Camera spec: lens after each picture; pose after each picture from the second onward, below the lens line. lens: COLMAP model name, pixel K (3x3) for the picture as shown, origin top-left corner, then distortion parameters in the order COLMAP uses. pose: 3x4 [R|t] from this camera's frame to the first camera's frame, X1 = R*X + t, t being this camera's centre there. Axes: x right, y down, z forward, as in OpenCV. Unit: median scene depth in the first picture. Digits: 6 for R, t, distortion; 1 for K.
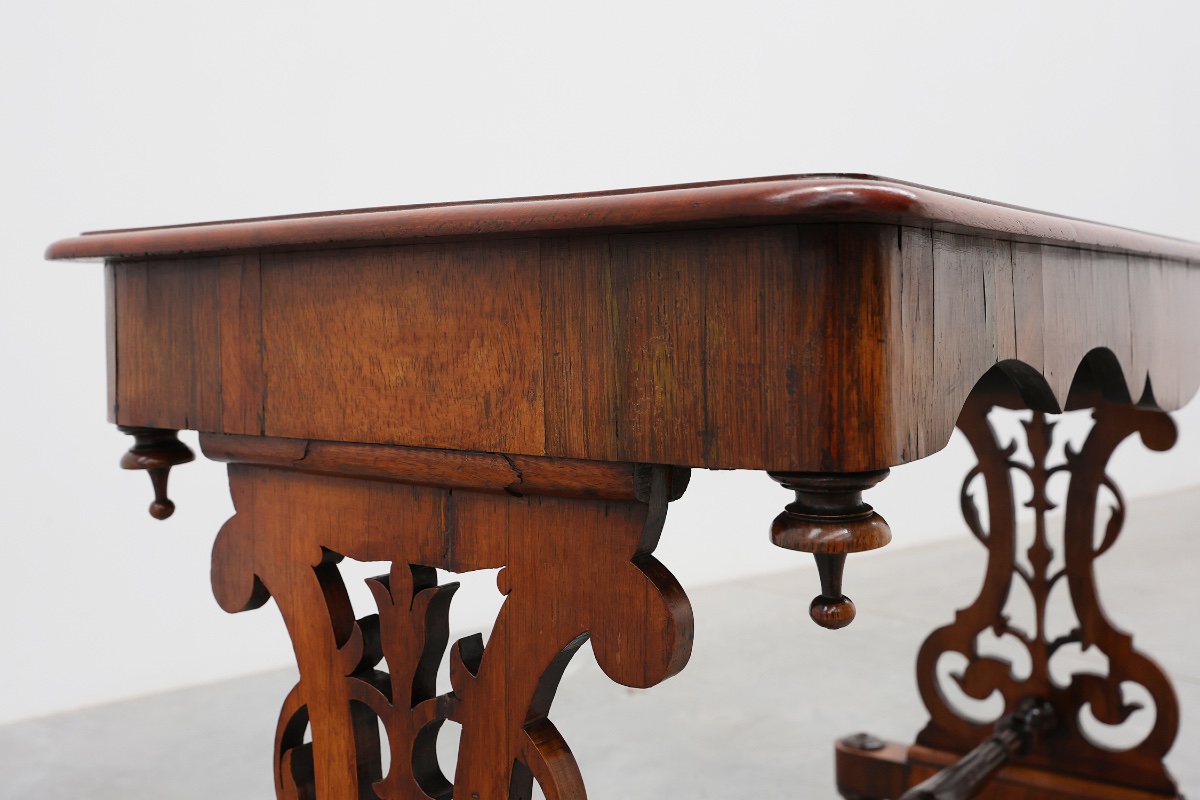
lens RADIAL K [[1284.2, 0, 667.4], [0, 1284.2, 331.9], [0, 0, 1]] dist [0.087510, -0.000871]
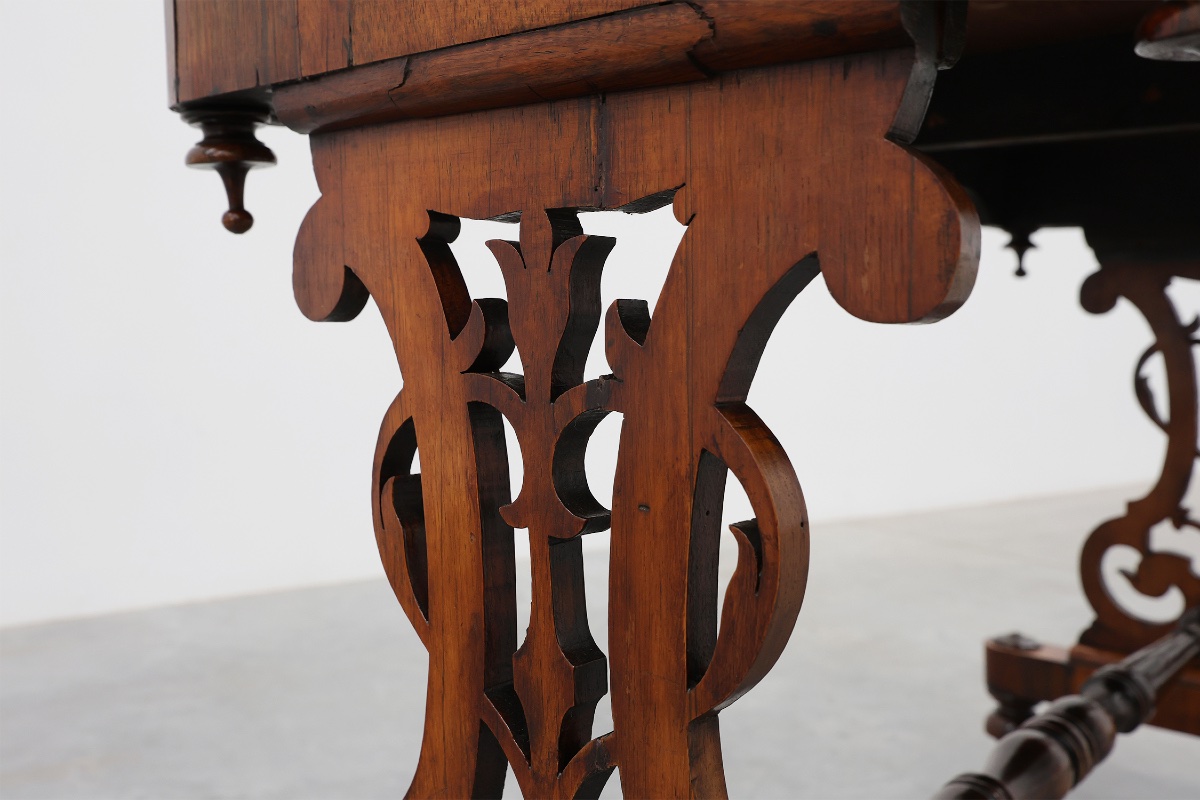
lens RADIAL K [[1284.2, 0, 667.4], [0, 1284.2, 331.9], [0, 0, 1]] dist [0.087510, -0.000871]
pose [[0.996052, 0.008976, -0.088314, -0.065575], [-0.004686, 0.998804, 0.048671, 0.201175], [0.088645, -0.048065, 0.994903, 0.277185]]
